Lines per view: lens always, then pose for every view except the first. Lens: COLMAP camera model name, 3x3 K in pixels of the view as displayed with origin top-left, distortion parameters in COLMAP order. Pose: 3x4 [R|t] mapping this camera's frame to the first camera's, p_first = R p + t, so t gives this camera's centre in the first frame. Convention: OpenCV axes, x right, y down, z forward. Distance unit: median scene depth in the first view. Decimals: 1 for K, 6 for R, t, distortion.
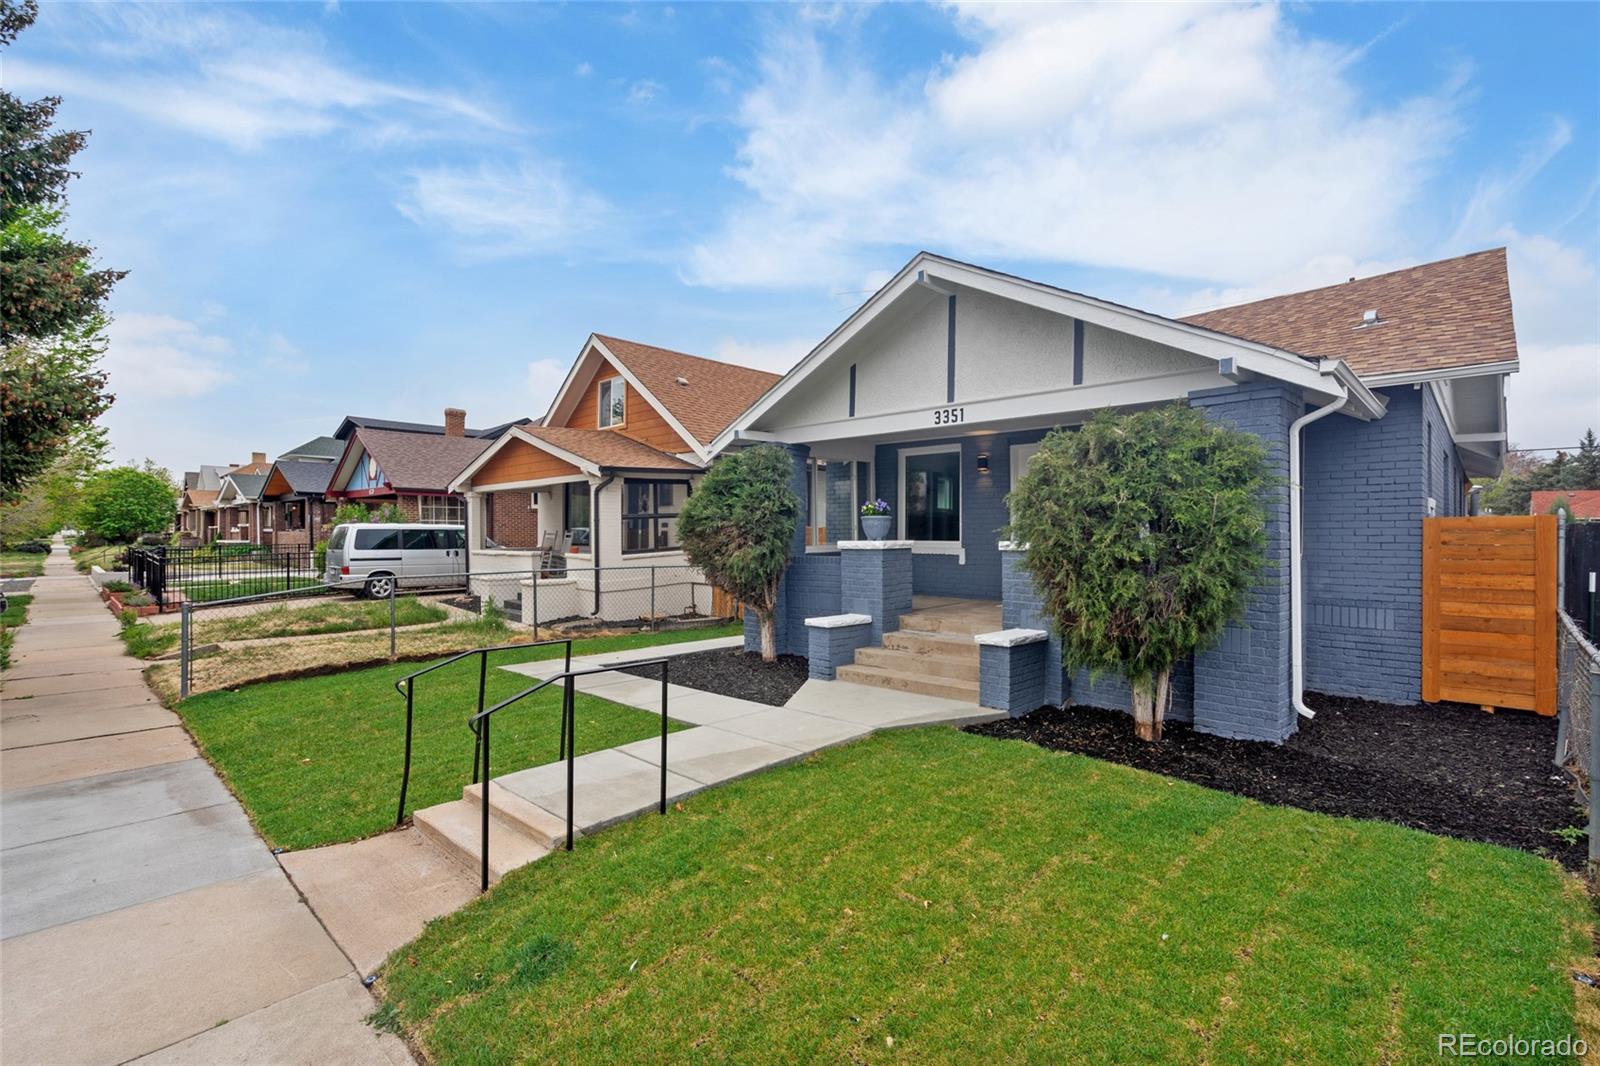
lens RADIAL K [[726.4, 0, 801.1], [0, 726.4, 528.1], [0, 0, 1]] dist [-0.002938, -0.000431]
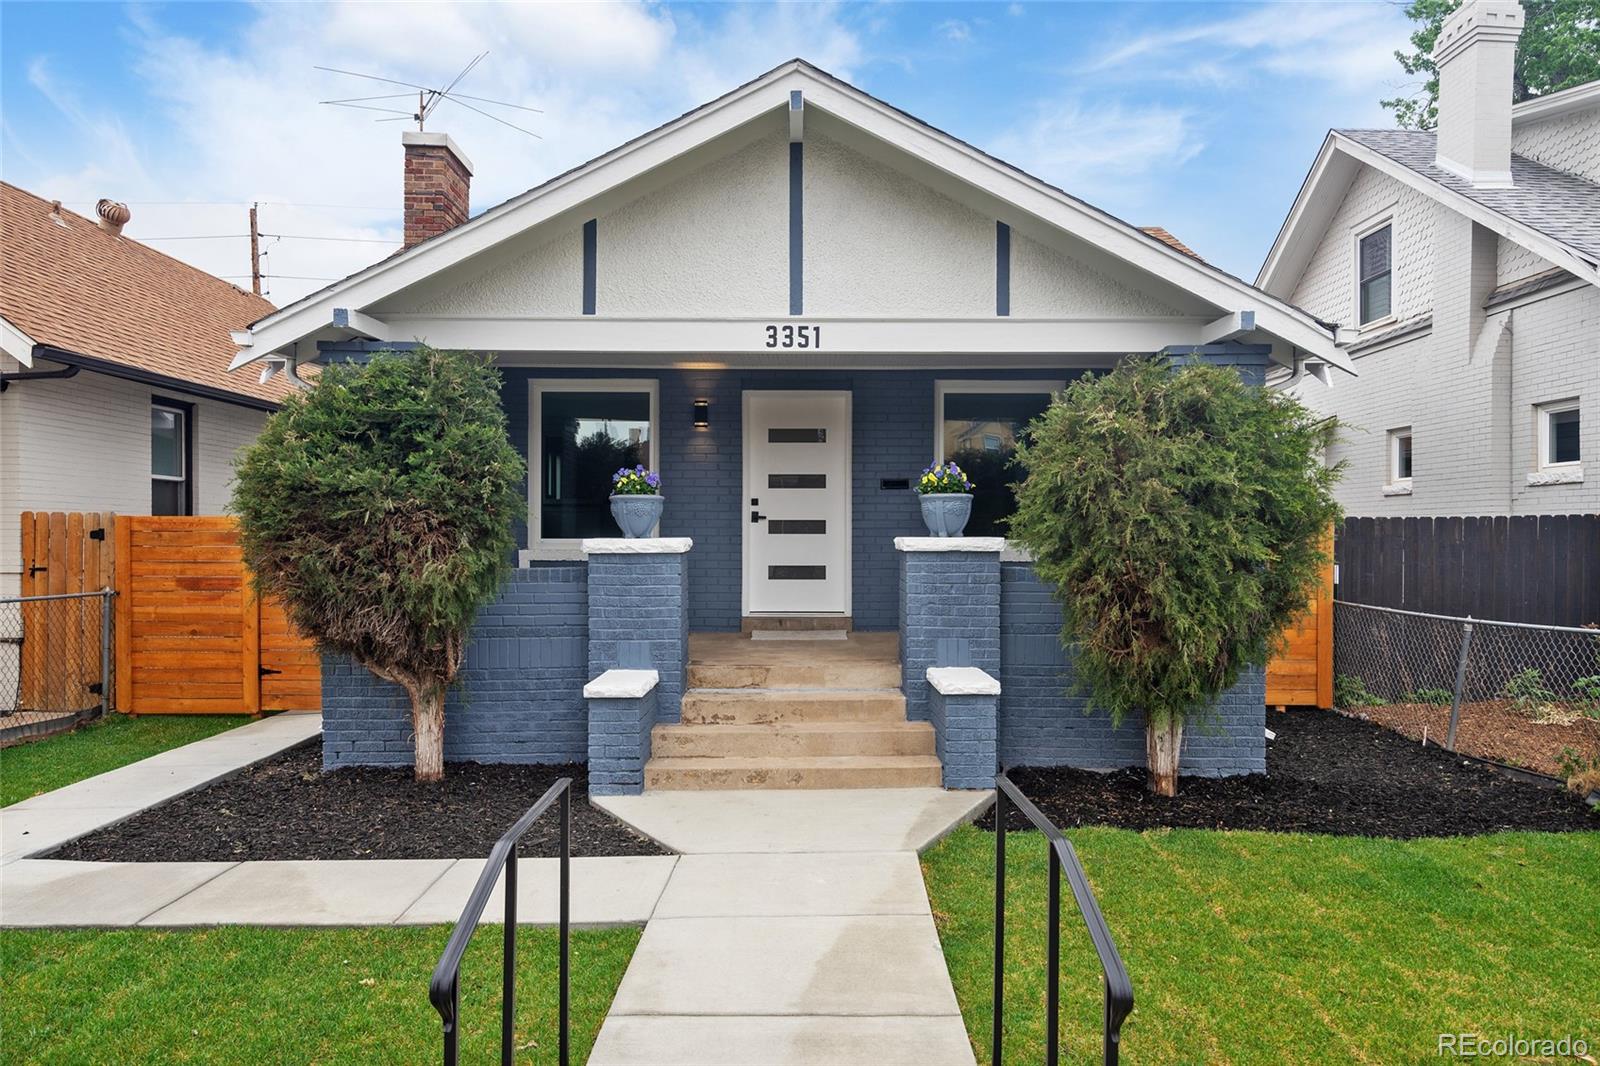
lens RADIAL K [[1109.2, 0, 801.7], [0, 1109.2, 535.5], [0, 0, 1]] dist [-0.005123, 0.000818]
pose [[0.725261, -0.002856, 0.688468, -0.444619], [-0.006120, 0.999925, 0.010595, 0.005559], [-0.688446, -0.011898, 0.725190, 0.308984]]
